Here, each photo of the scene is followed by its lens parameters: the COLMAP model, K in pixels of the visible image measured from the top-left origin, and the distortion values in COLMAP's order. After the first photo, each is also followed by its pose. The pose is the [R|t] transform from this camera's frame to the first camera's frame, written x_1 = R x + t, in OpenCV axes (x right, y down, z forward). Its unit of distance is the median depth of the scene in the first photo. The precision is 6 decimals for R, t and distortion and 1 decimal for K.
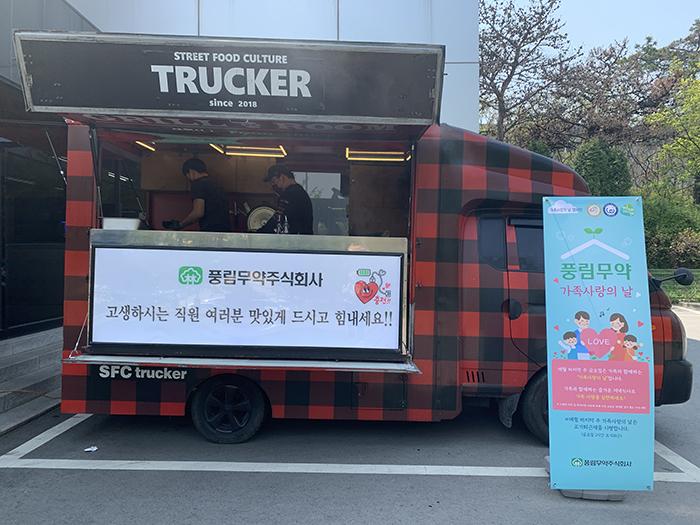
lens RADIAL K [[535.1, 0, 349.1], [0, 535.1, 259.1], [0, 0, 1]] dist [0.039216, -0.042628]
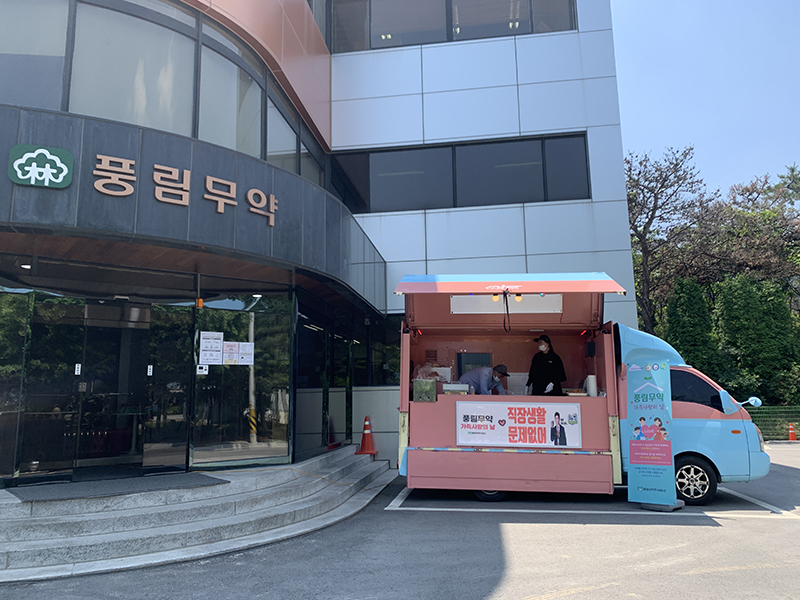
lens RADIAL K [[605.8, 0, 396.9], [0, 605.8, 297.2], [0, 0, 1]] dist [0.039037, -0.038224]
pose [[0.992779, -0.034262, -0.114960, -0.350991], [0.014342, 0.985372, -0.169814, 0.019172], [0.119096, 0.166939, 0.978748, -1.132819]]
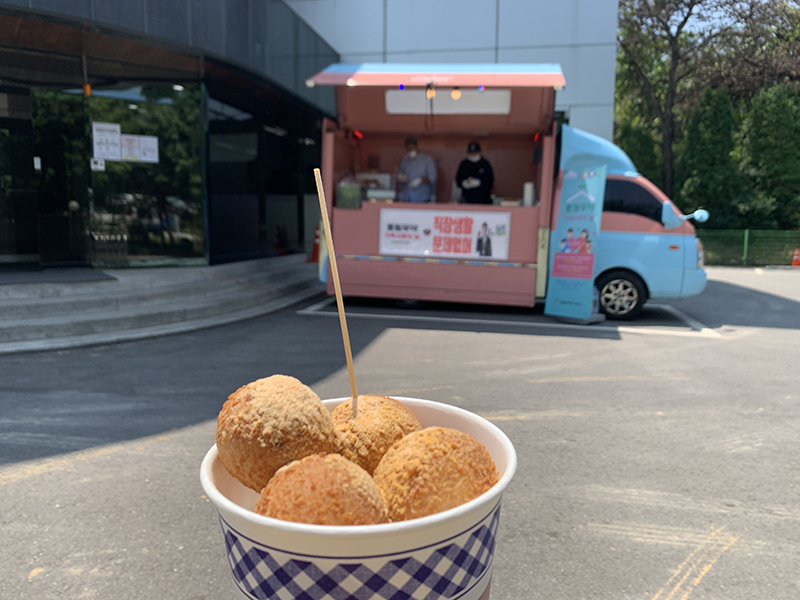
lens RADIAL K [[605.8, 0, 396.9], [0, 605.8, 297.2], [0, 0, 1]] dist [0.039037, -0.038224]
pose [[0.985555, 0.033851, -0.165937, 0.010057], [-0.013282, 0.992252, 0.123531, 0.065098], [0.168833, -0.119543, 0.978368, -0.938746]]
